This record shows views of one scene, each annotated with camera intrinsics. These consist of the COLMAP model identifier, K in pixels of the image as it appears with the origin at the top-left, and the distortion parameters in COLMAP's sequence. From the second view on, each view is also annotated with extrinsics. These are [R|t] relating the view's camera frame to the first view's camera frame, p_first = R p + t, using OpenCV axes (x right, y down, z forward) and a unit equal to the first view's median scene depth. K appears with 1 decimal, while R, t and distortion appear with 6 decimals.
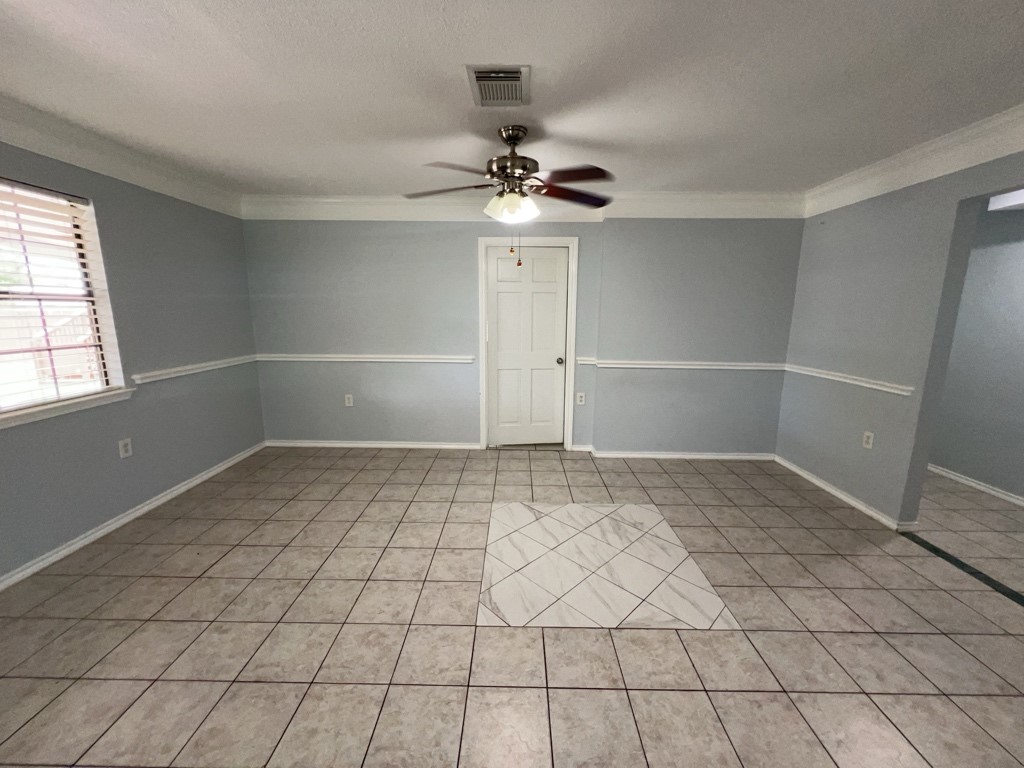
lens RADIAL K [[407.9, 0, 512.6], [0, 407.9, 383.7], [0, 0, 1]] dist [-0.003355, 0.000902]
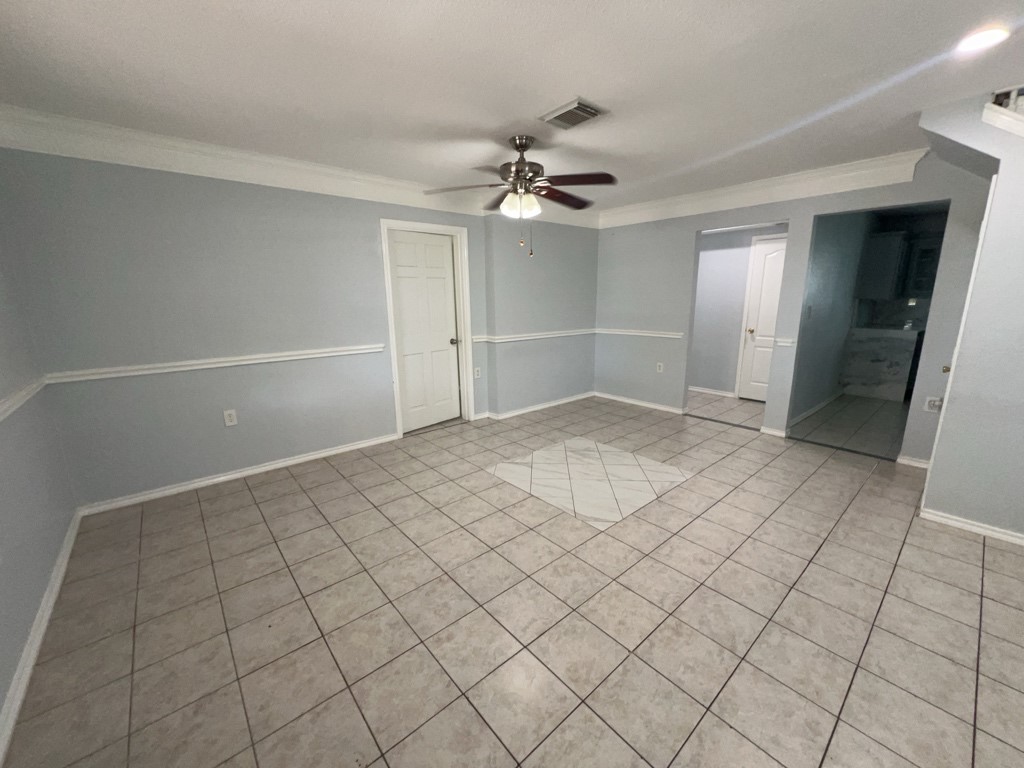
lens RADIAL K [[407.9, 0, 512.1], [0, 407.9, 383.4], [0, 0, 1]] dist [-0.003355, 0.000902]
pose [[0.751020, -0.156496, 0.641466, -0.654541], [0.136574, 0.987315, 0.080972, -0.016411], [-0.646000, 0.026796, 0.762867, 0.101629]]
